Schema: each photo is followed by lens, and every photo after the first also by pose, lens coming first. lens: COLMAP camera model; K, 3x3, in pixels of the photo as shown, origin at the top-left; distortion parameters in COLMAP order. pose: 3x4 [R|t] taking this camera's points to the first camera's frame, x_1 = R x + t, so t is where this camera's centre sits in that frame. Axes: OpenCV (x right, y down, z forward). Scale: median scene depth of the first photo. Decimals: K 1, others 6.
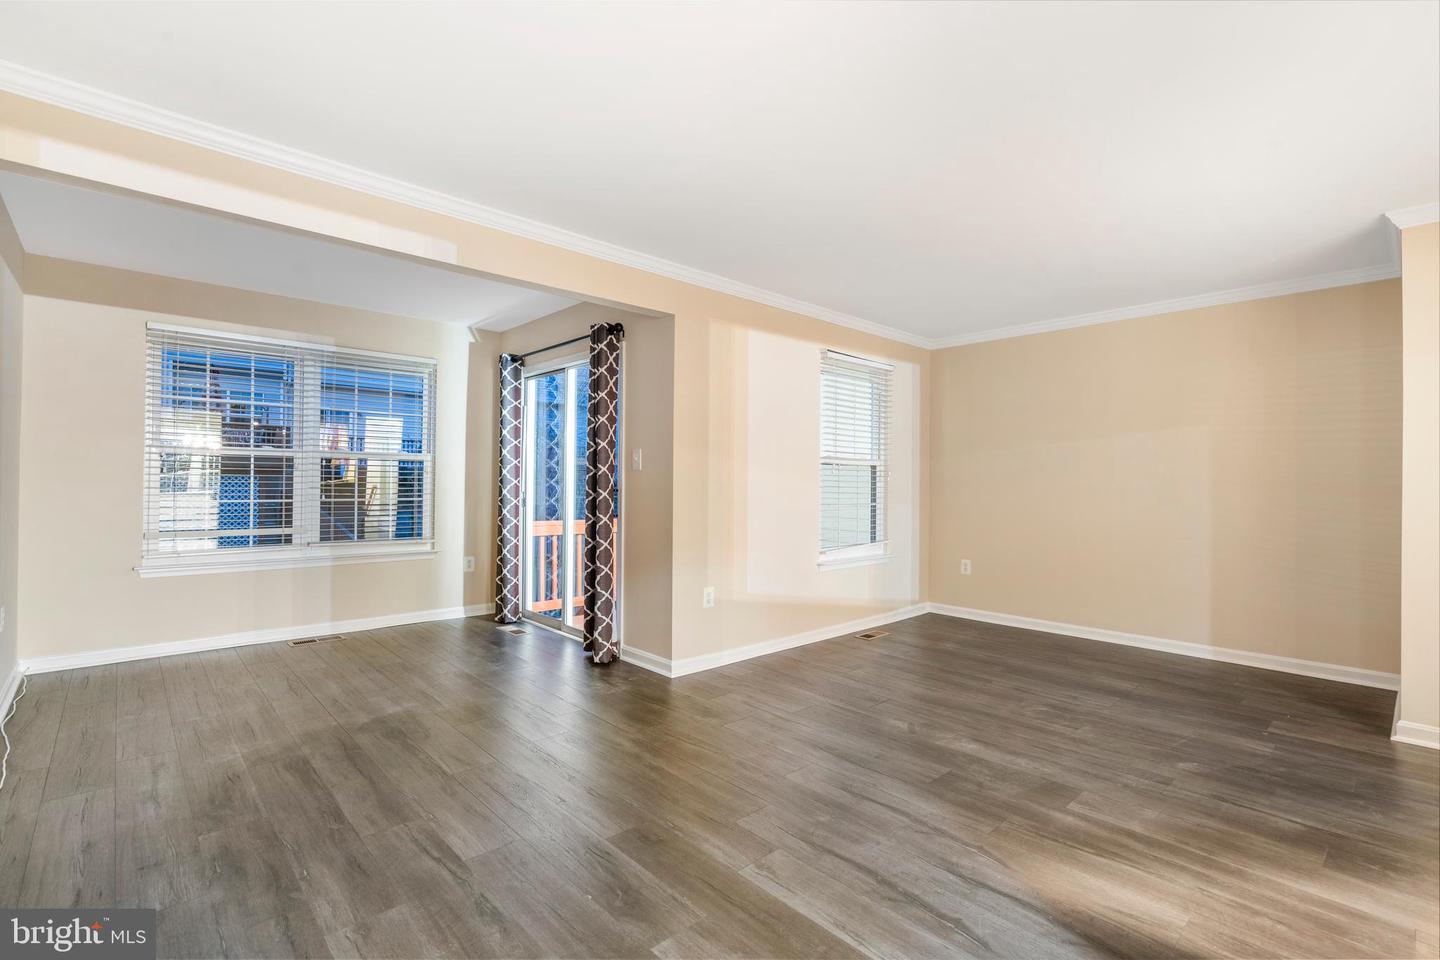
lens RADIAL K [[668.3, 0, 718.1], [0, 668.3, 487.6], [0, 0, 1]] dist [-0.001877, 0.000299]
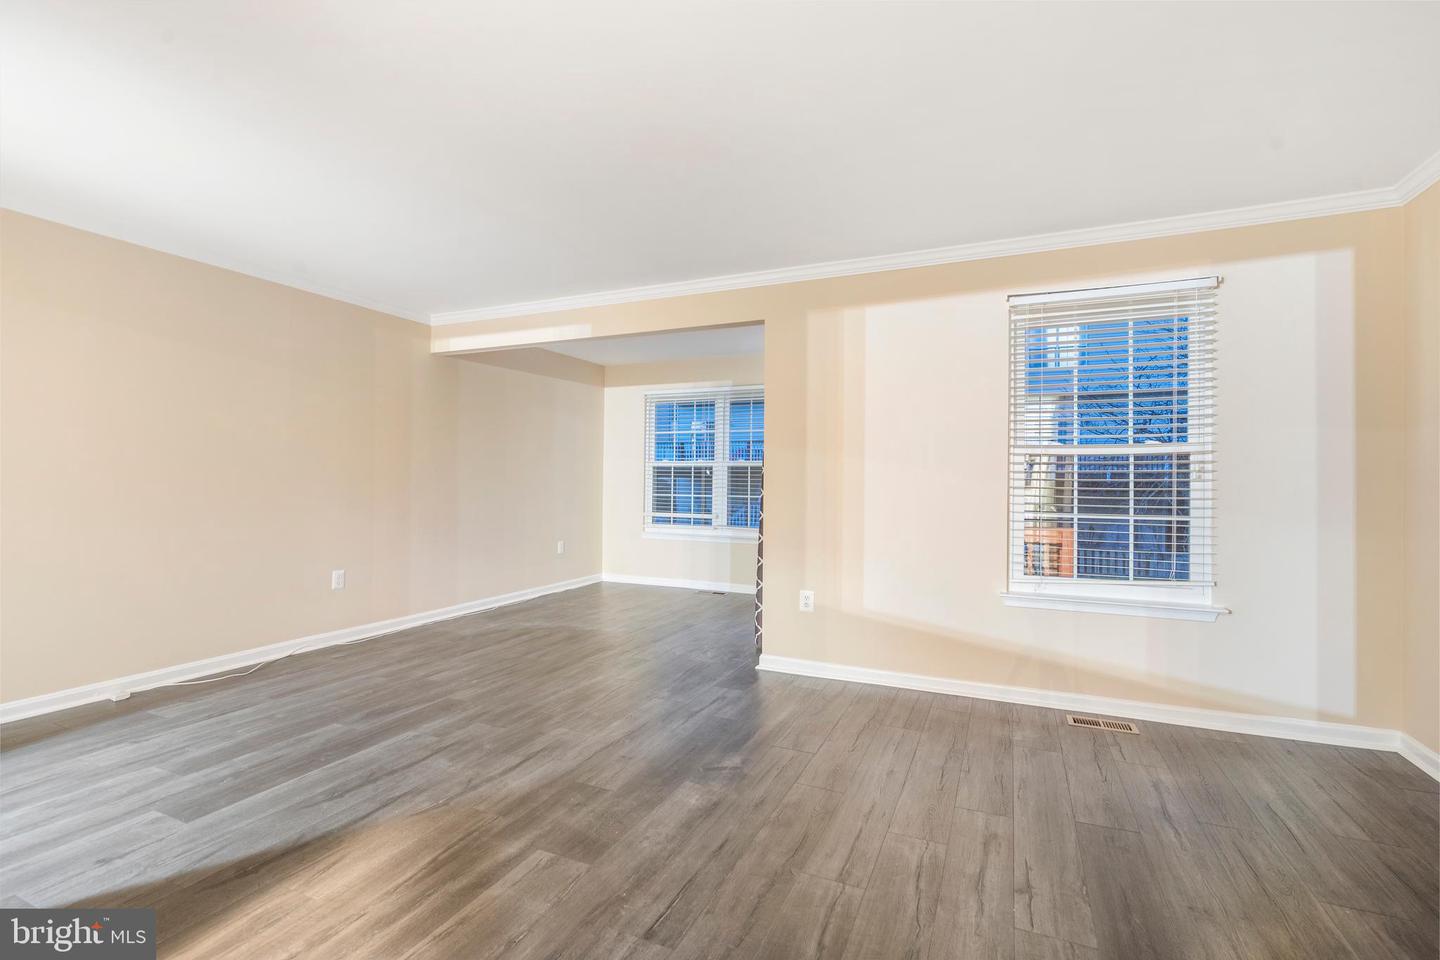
lens RADIAL K [[668.3, 0, 718.1], [0, 668.3, 487.6], [0, 0, 1]] dist [-0.001877, 0.000299]
pose [[0.370446, 0.001513, -0.928853, 1.285642], [-0.012826, 0.999912, -0.003487, 0.009901], [0.928765, 0.013205, 0.370433, 0.812159]]
